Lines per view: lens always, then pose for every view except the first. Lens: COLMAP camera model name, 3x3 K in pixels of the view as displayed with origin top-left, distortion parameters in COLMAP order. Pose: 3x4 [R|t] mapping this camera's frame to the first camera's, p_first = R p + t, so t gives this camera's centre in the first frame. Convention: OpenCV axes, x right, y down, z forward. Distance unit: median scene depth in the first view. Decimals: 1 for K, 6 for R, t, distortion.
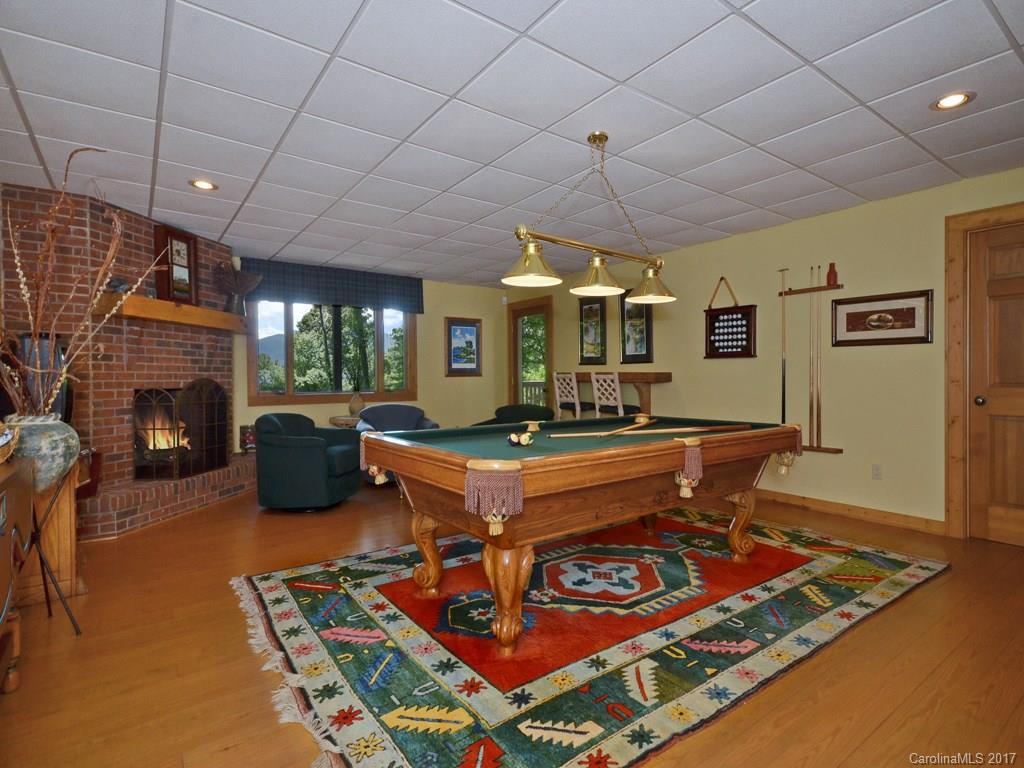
lens RADIAL K [[528.3, 0, 514.2], [0, 528.3, 381.5], [0, 0, 1]] dist [0.002188, 0.000256]
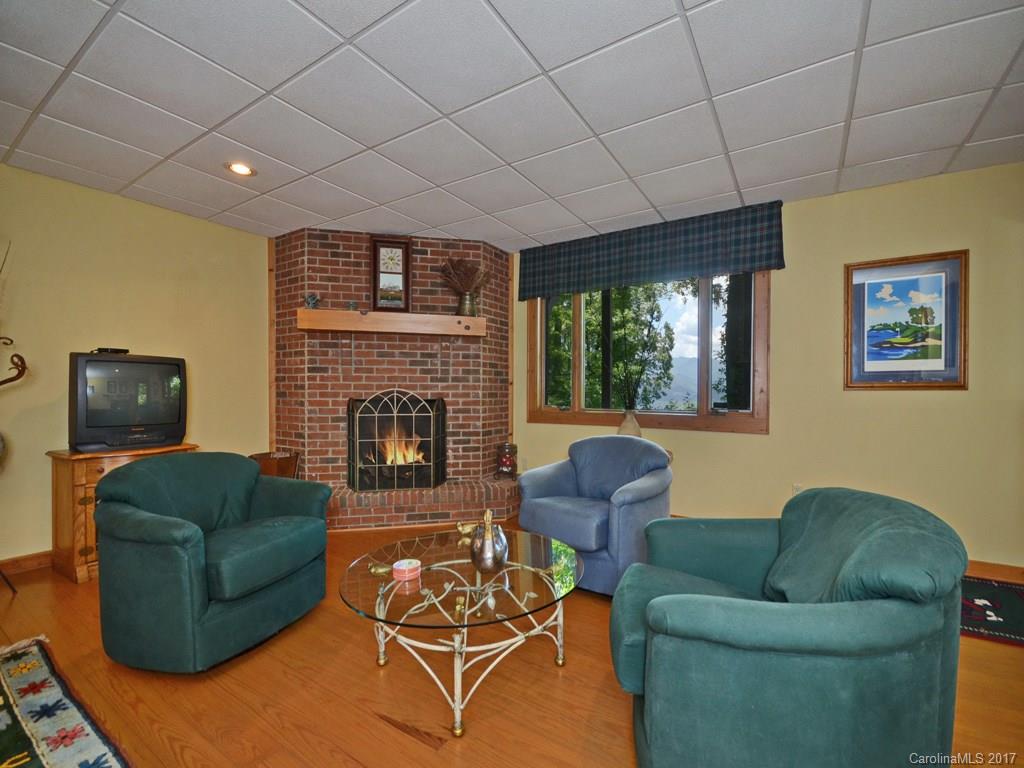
lens RADIAL K [[425.3, 0, 511.2], [0, 425.3, 395.0], [0, 0, 1]] dist [-0.015551, -0.000185]
pose [[0.371830, 0.016727, -0.928150, 0.175552], [-0.013497, 0.999829, 0.012612, -0.007524], [0.928203, 0.007838, 0.371992, 0.902283]]
